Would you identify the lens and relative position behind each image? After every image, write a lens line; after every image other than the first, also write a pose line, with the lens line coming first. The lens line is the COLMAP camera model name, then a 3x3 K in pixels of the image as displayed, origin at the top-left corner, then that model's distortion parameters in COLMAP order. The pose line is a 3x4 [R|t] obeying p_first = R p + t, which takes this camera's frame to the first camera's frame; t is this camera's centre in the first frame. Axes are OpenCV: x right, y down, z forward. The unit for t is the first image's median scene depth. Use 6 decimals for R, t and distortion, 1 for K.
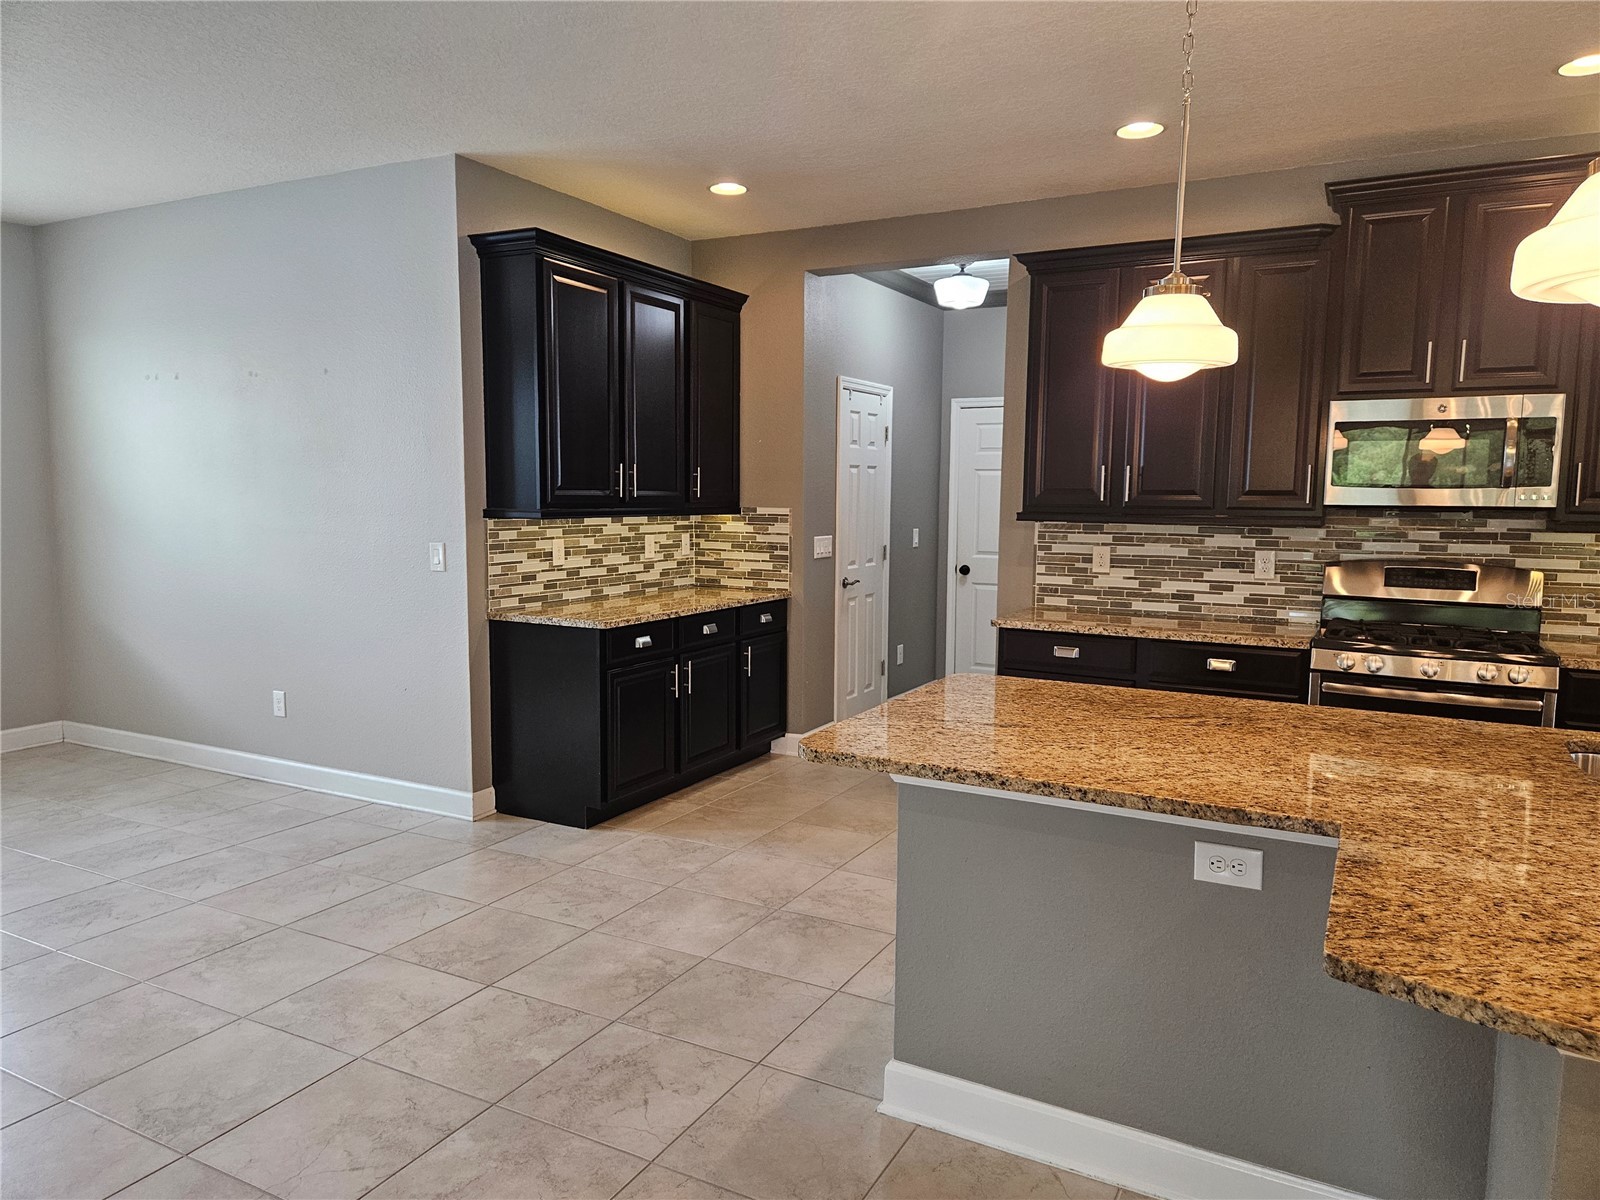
lens RADIAL K [[1068.7, 0, 811.2], [0, 1068.7, 601.7], [0, 0, 1]] dist [0.066872, -0.055141]
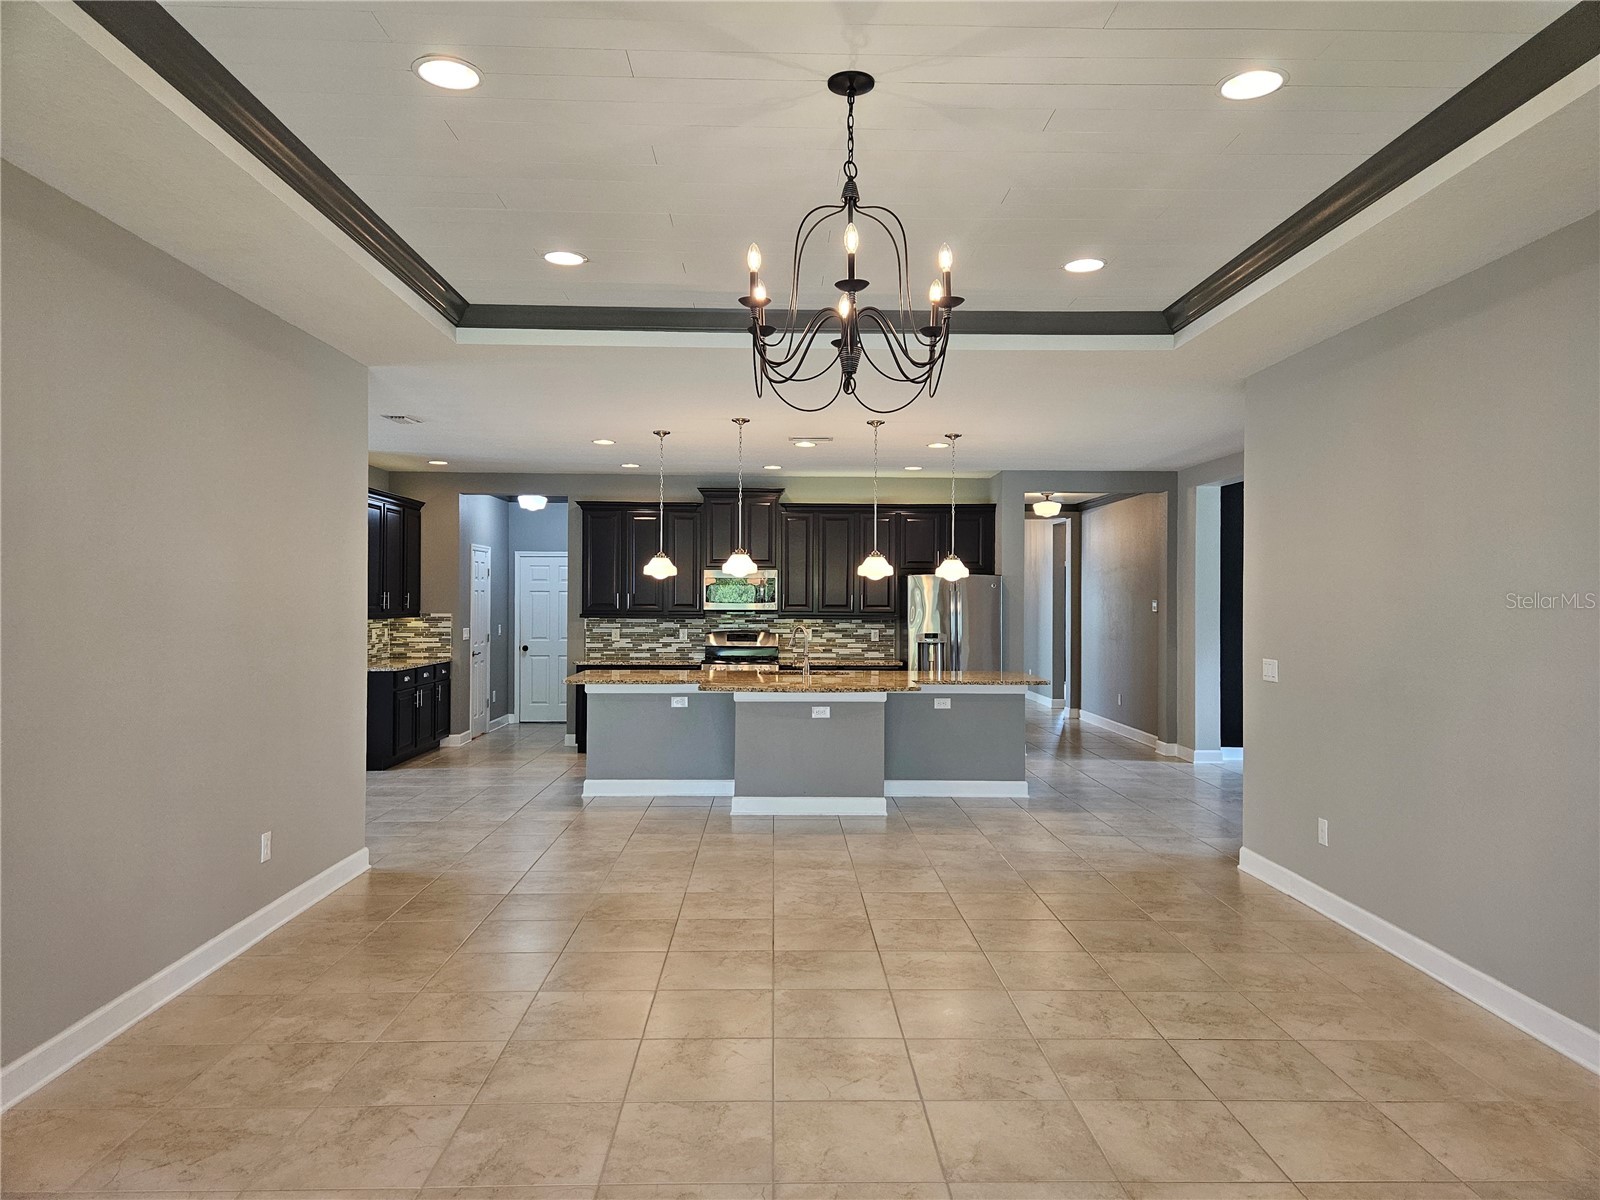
lens RADIAL K [[1068.7, 0, 800.8], [0, 1068.7, 596.4], [0, 0, 1]] dist [0.066872, -0.055141]
pose [[0.871614, -0.004055, 0.490176, -0.488036], [0.054560, 0.994555, -0.088788, 0.100487], [-0.487147, 0.104133, 0.867089, -1.129046]]
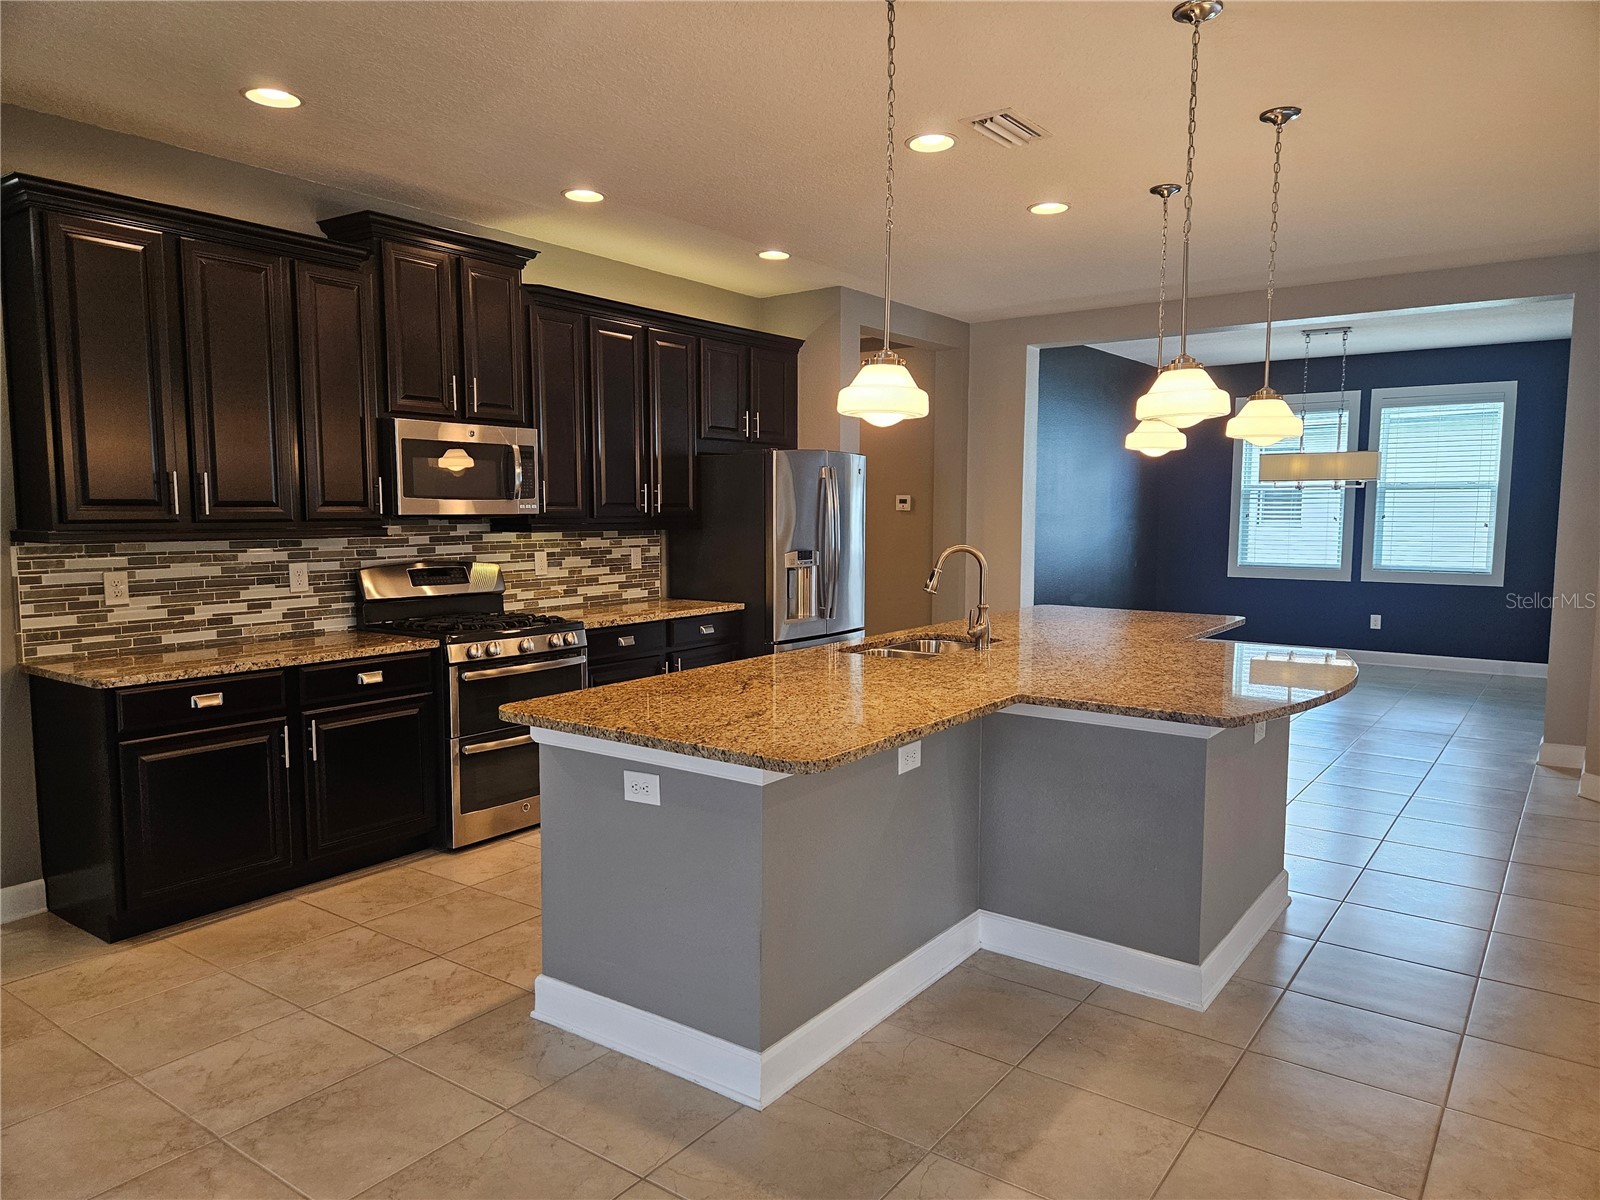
lens RADIAL K [[1068.7, 0, 788.6], [0, 1068.7, 611.4], [0, 0, 1]] dist [0.066872, -0.055141]
pose [[0.144323, -0.107980, 0.983621, -0.458791], [0.103976, 0.990180, 0.093444, -0.046692], [-0.984053, 0.088786, 0.154134, 0.396823]]
